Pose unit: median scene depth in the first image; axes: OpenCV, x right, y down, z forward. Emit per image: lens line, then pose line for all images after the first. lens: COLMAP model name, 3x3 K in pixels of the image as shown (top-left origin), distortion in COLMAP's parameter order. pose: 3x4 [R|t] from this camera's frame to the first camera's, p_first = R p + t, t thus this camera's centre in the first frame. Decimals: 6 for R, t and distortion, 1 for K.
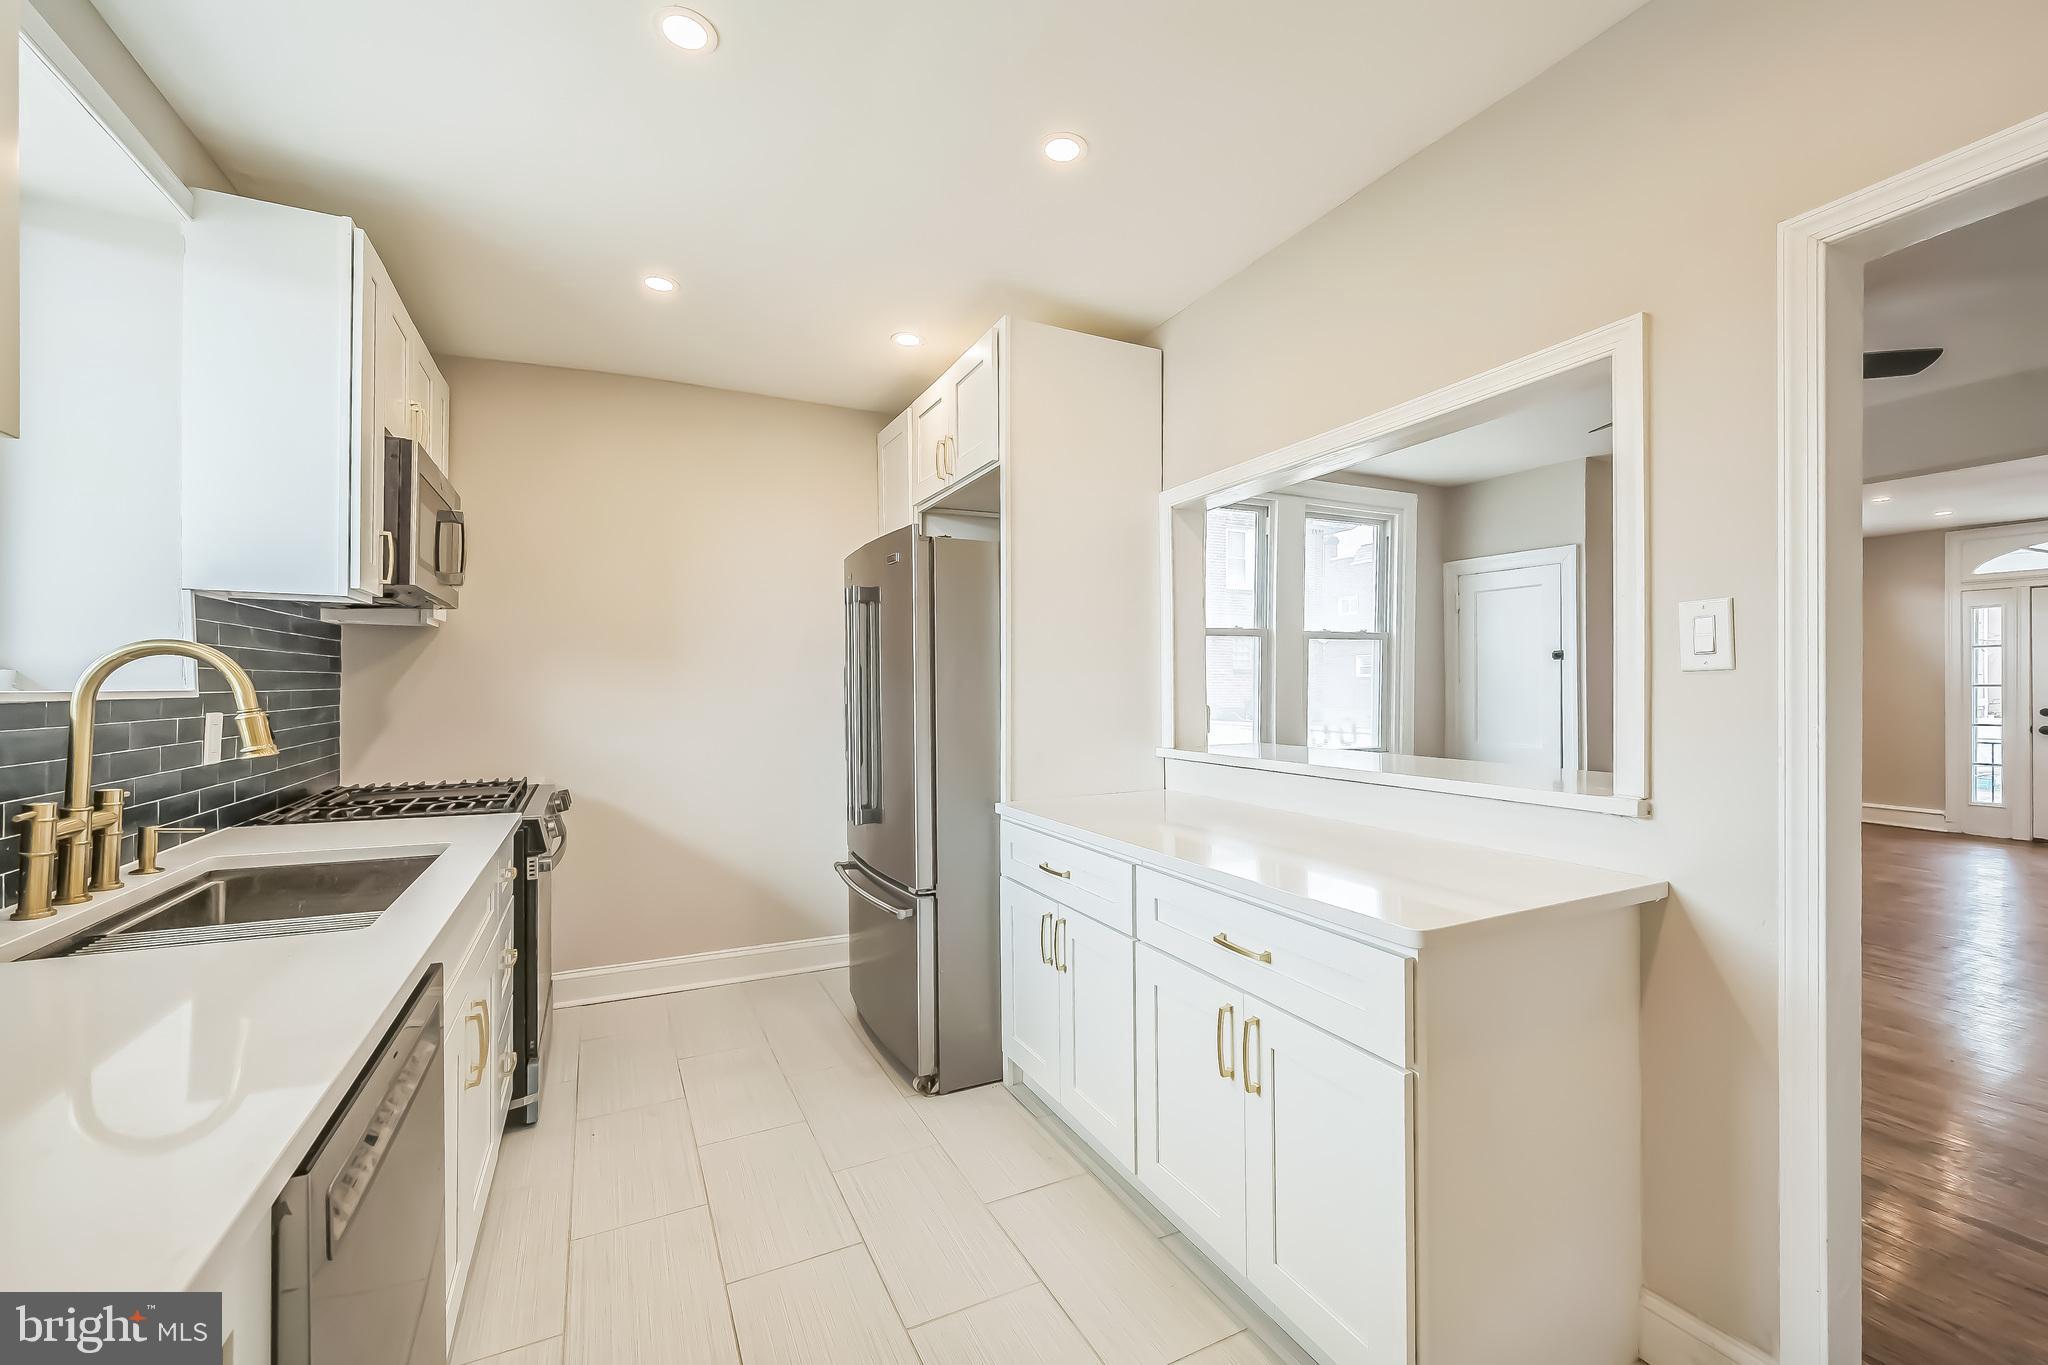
lens RADIAL K [[832.0, 0, 1012.1], [0, 832.0, 688.7], [0, 0, 1]] dist [-0.001537, 0.000847]
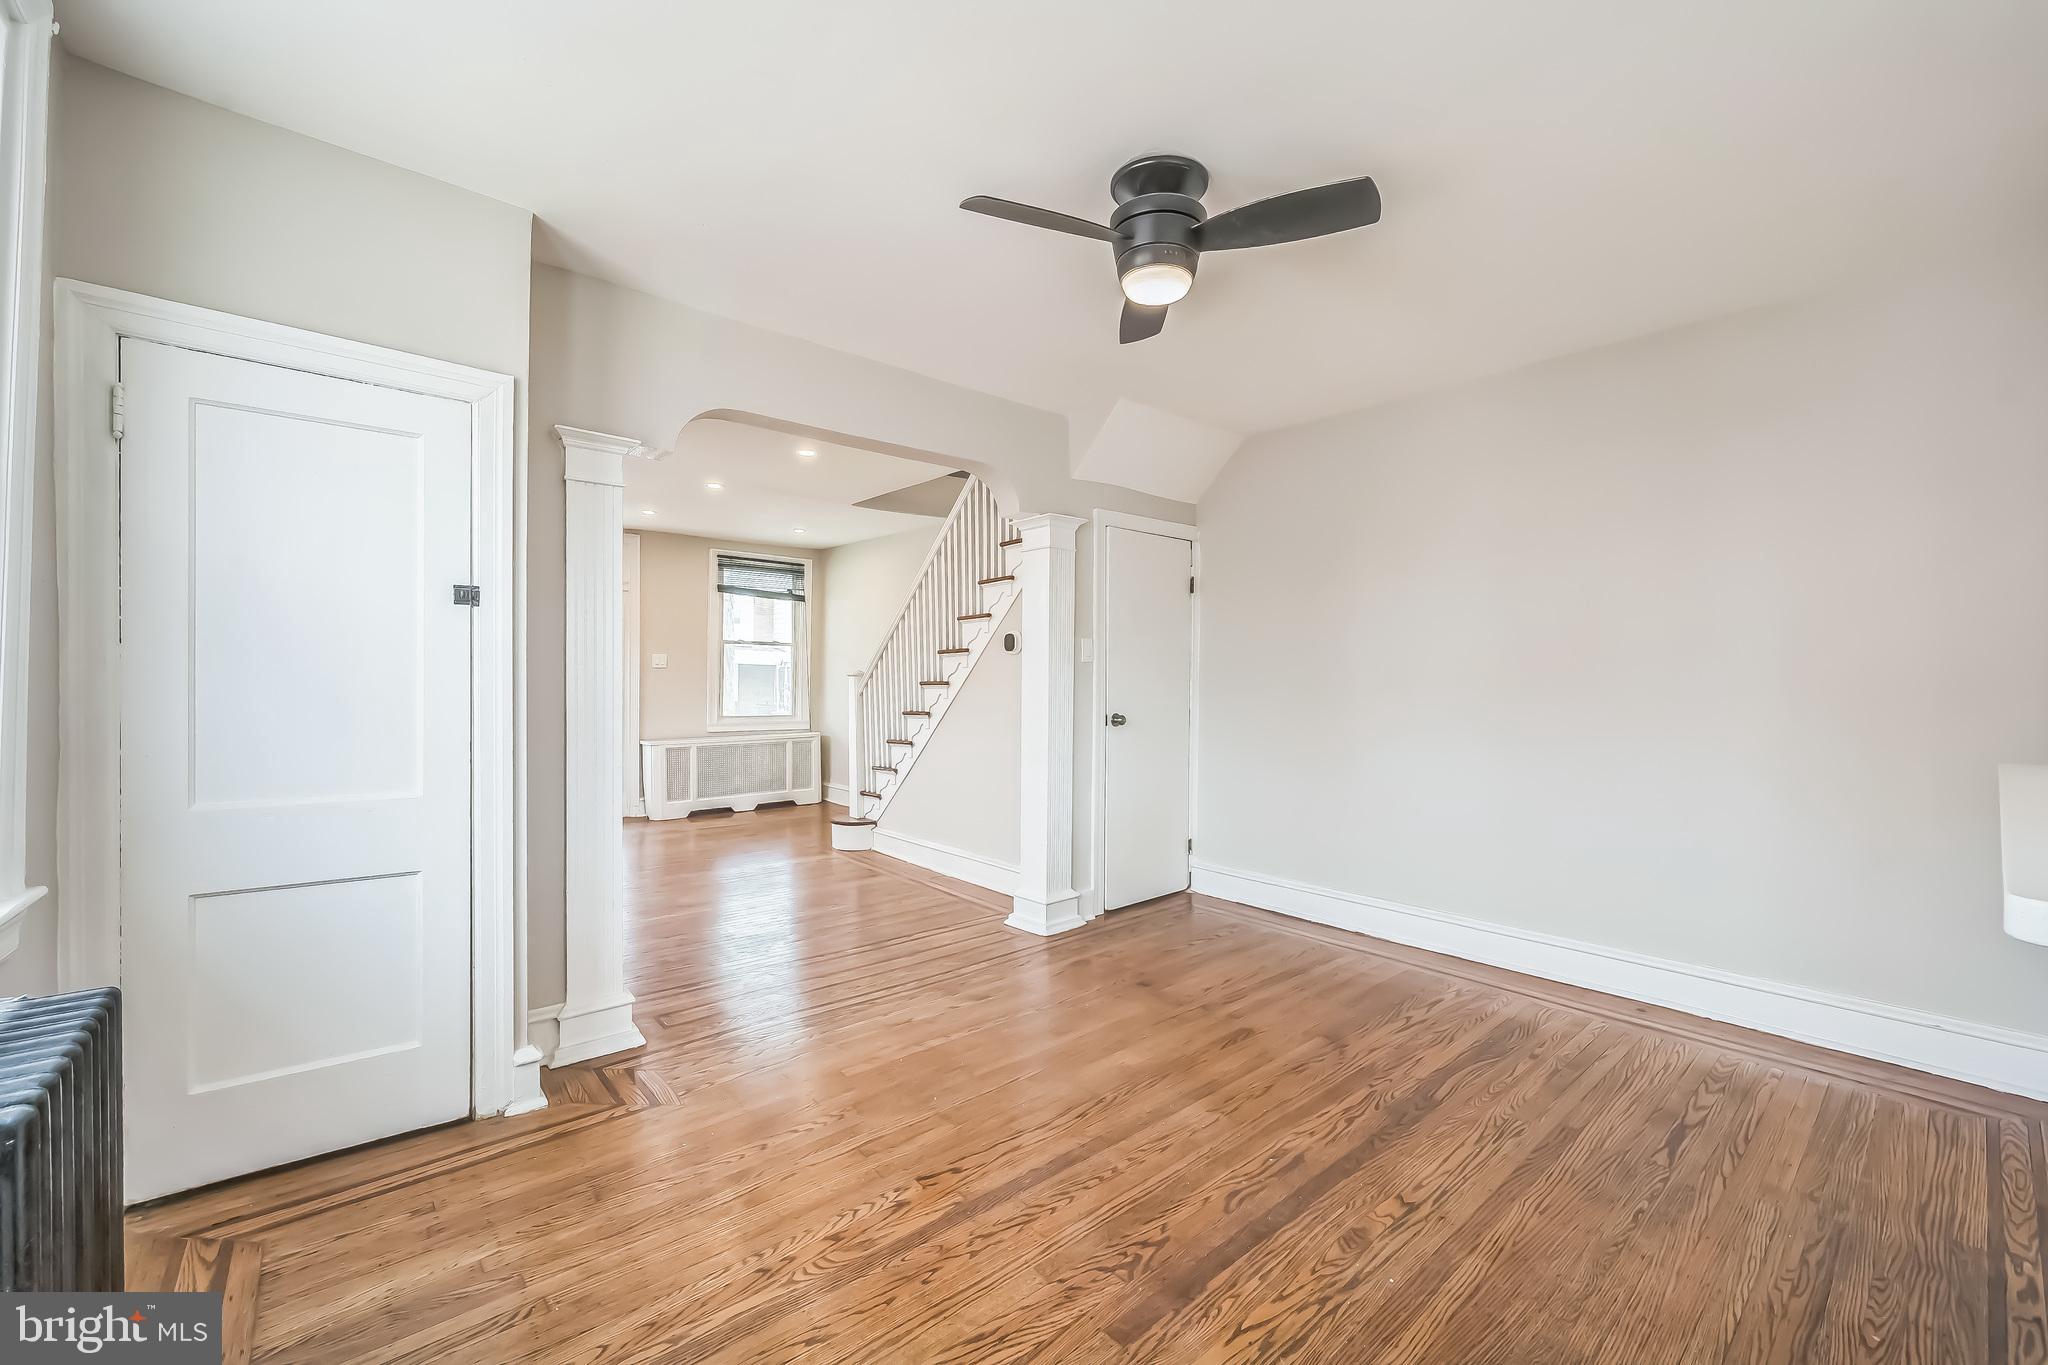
lens RADIAL K [[832.0, 0, 1032.4], [0, 832.0, 678.1], [0, 0, 1]] dist [-0.001537, 0.000847]
pose [[-0.264979, 0.011706, 0.964183, 0.116556], [-0.001422, 0.999920, -0.012531, 0.012998], [-0.964253, -0.004691, -0.264941, 0.833723]]
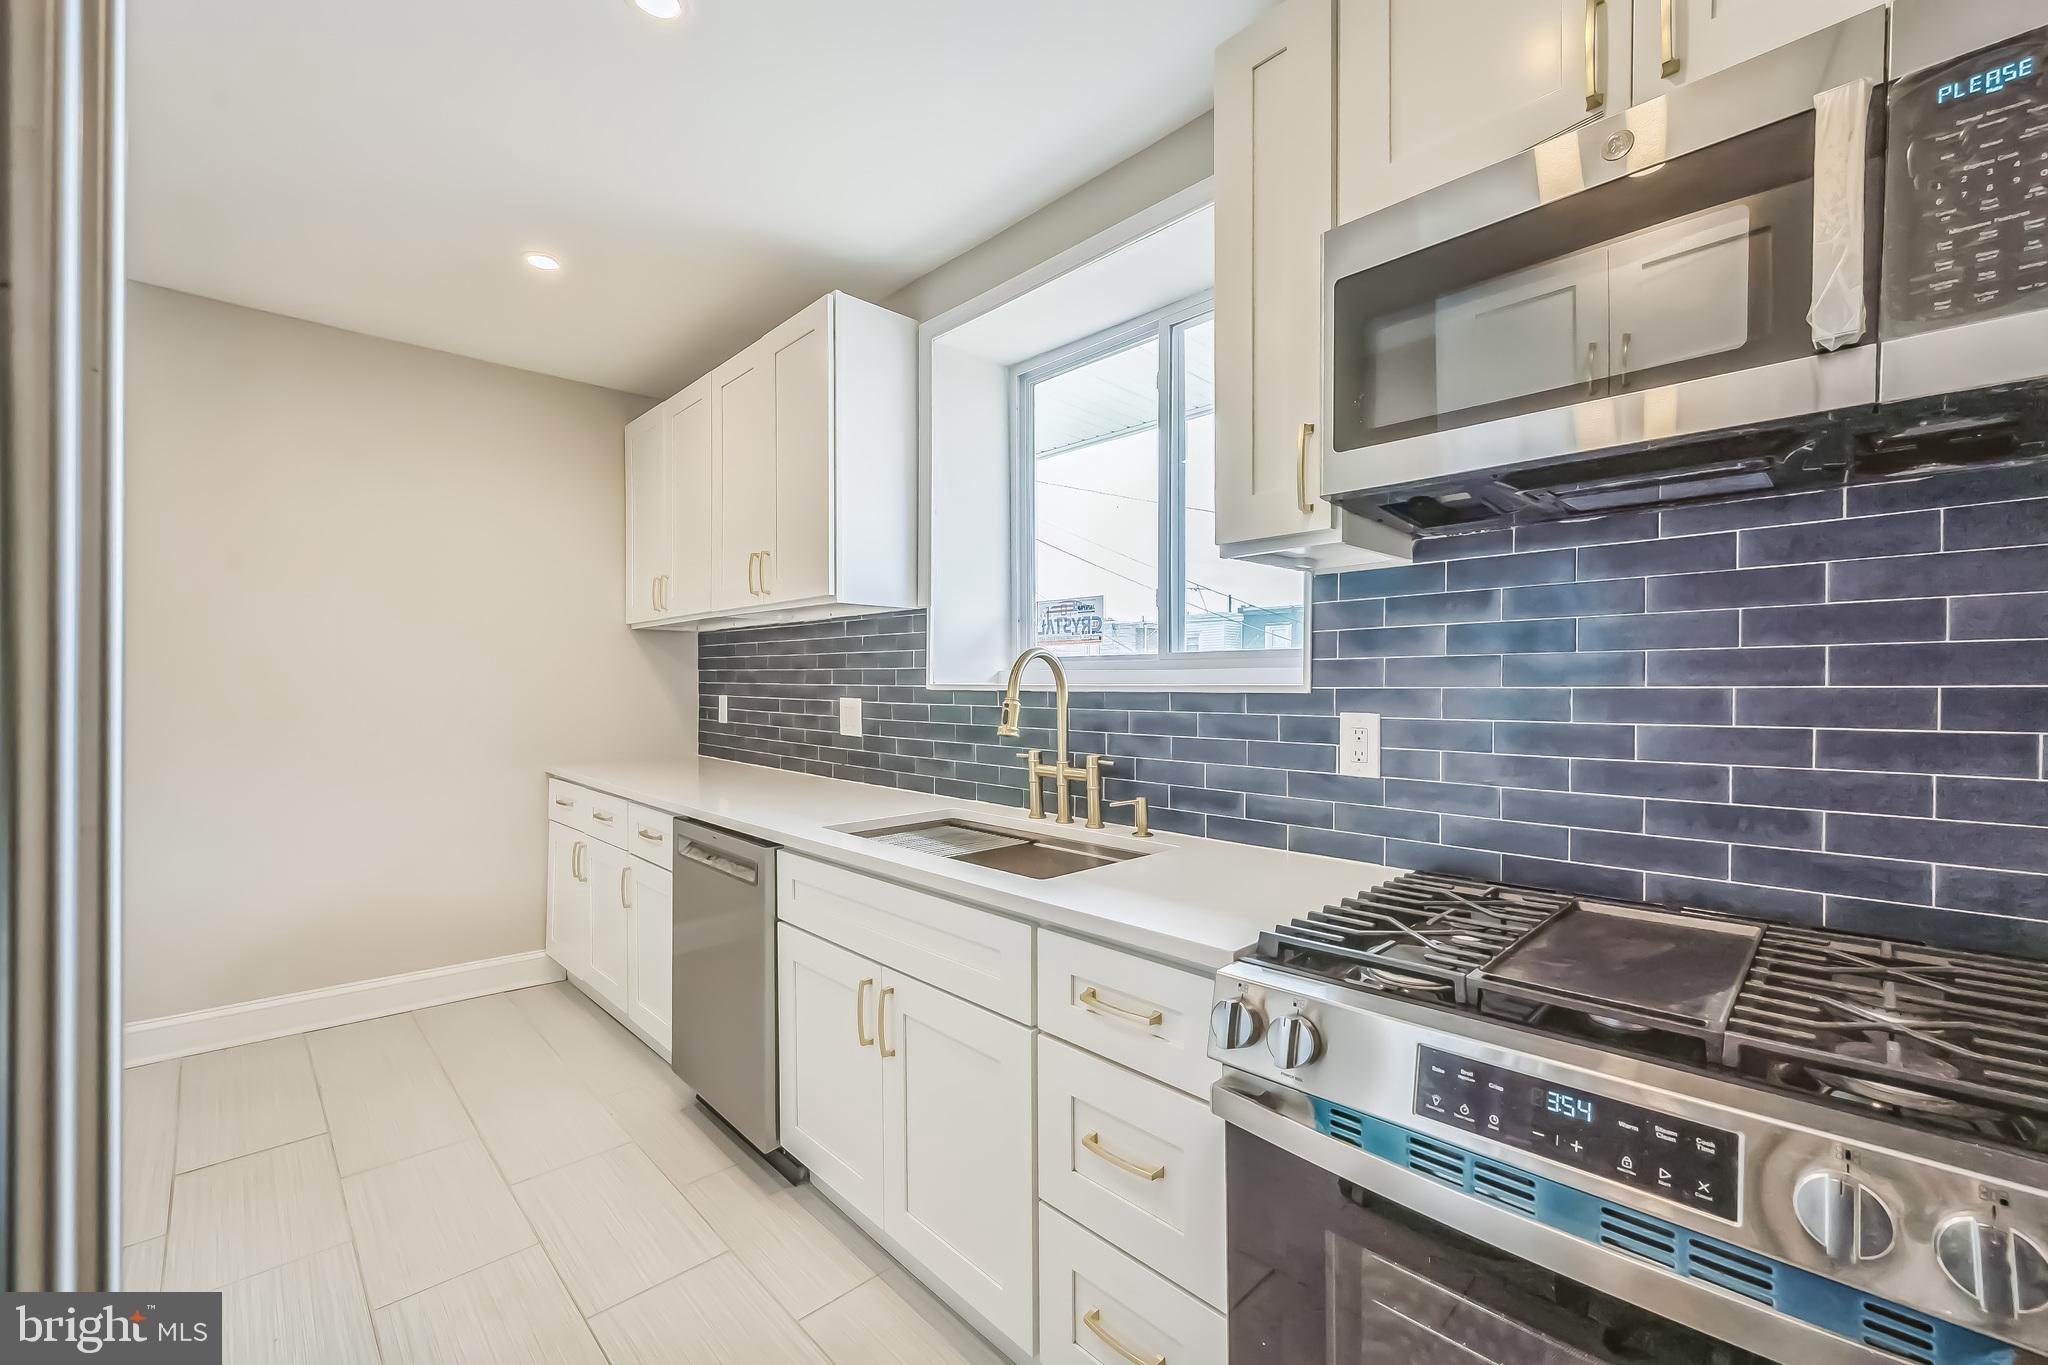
lens RADIAL K [[832.0, 0, 1027.8], [0, 832.0, 685.0], [0, 0, 1]] dist [-0.001537, 0.000847]
pose [[-0.952267, -0.003680, -0.305245, -0.173661], [-0.003133, 0.999992, -0.002283, 0.001811], [0.305252, -0.001218, -0.952271, 0.717419]]
